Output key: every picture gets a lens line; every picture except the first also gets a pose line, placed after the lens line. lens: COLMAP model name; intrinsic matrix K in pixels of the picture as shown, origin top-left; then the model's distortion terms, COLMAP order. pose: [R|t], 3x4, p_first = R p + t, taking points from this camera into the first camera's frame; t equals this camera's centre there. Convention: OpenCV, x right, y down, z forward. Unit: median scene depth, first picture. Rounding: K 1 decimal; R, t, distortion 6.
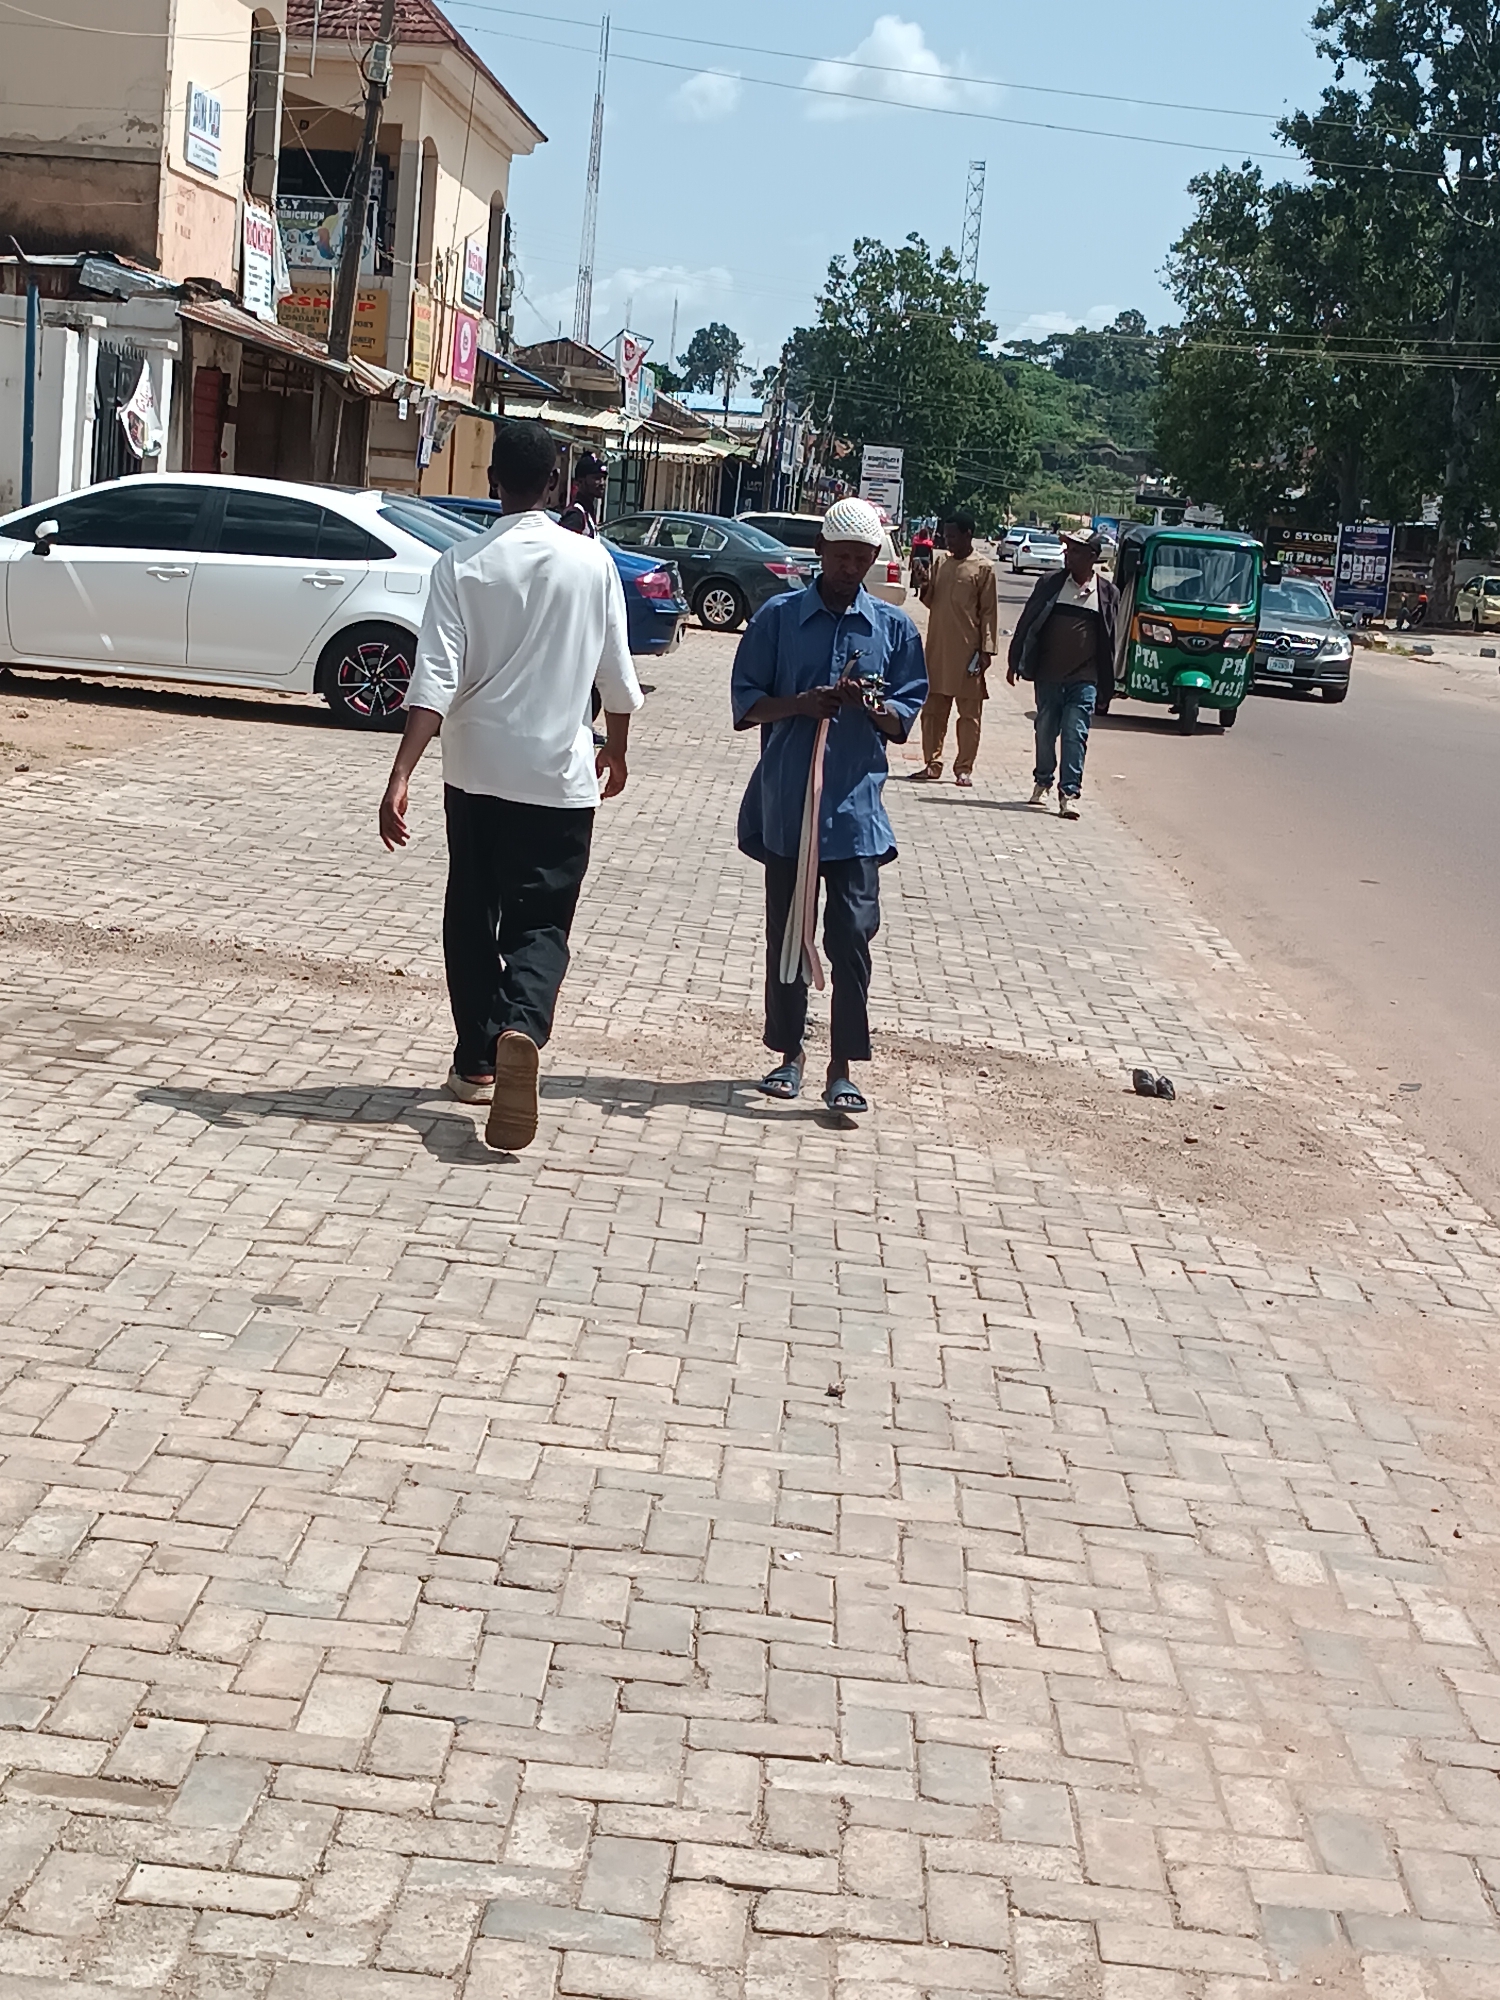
lens RADIAL K [[3205.7, 0, 746.9], [0, 3205.7, 1001.1], [0, 0, 1]] dist [-0.000228, 0.000000]
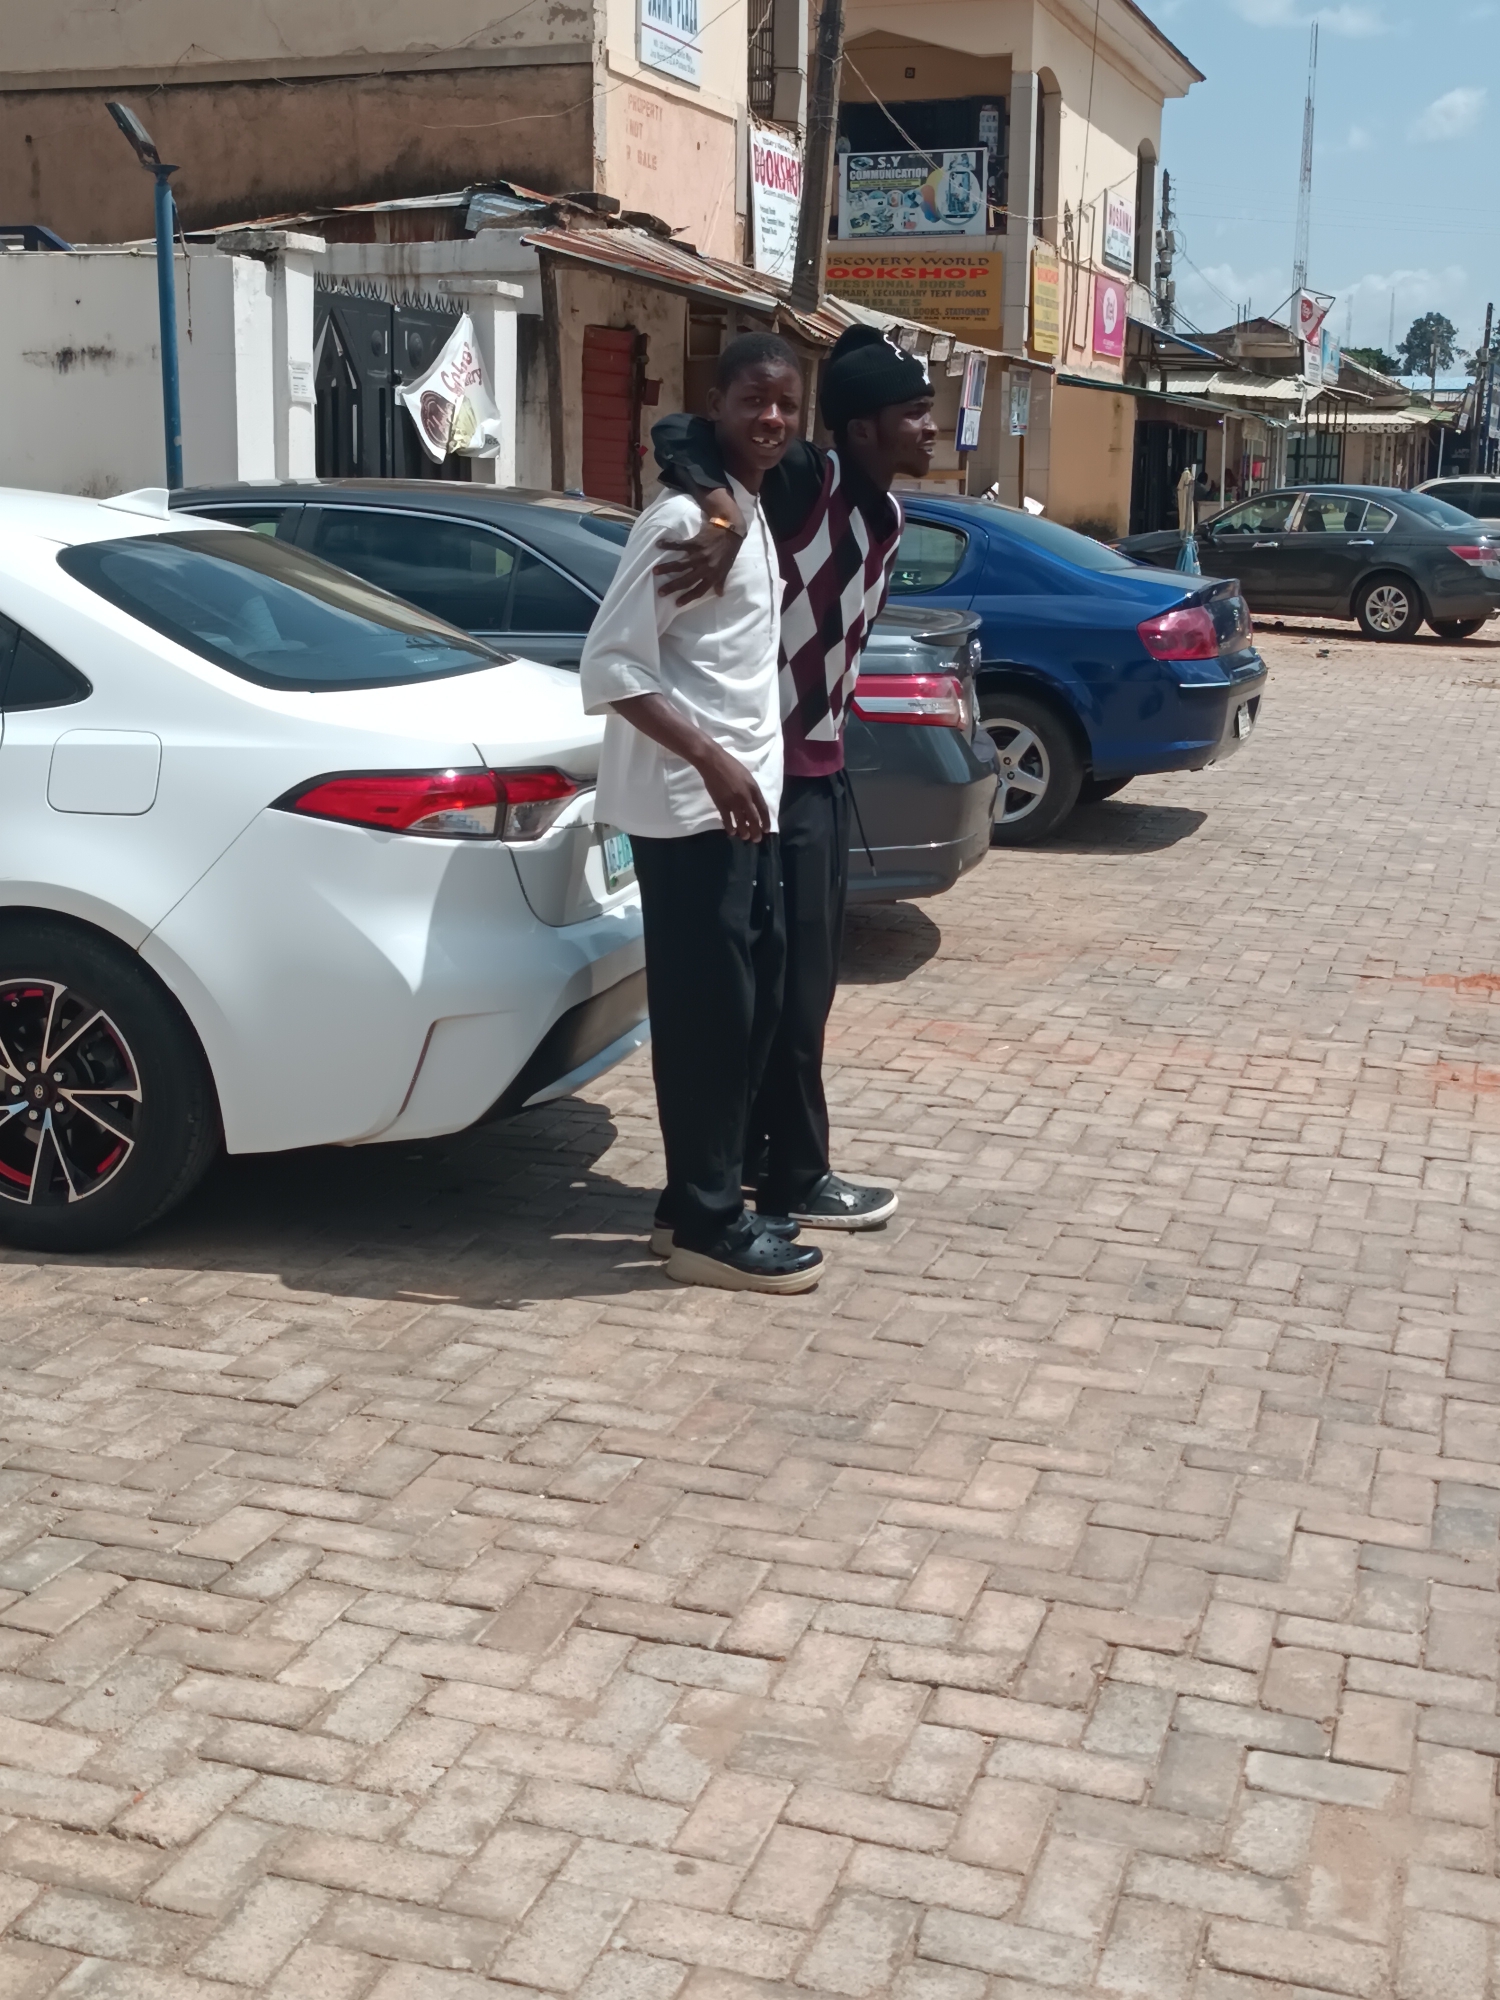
lens RADIAL K [[2633.9, 0, 747.7], [0, 2633.9, 996.9], [0, 0, 1]] dist [0.029319, 0.000000]
pose [[0.963971, -0.018277, -0.265380, 0.007126], [0.026959, 0.999213, 0.029111, -0.040979], [0.264639, -0.035217, 0.963704, 0.273375]]
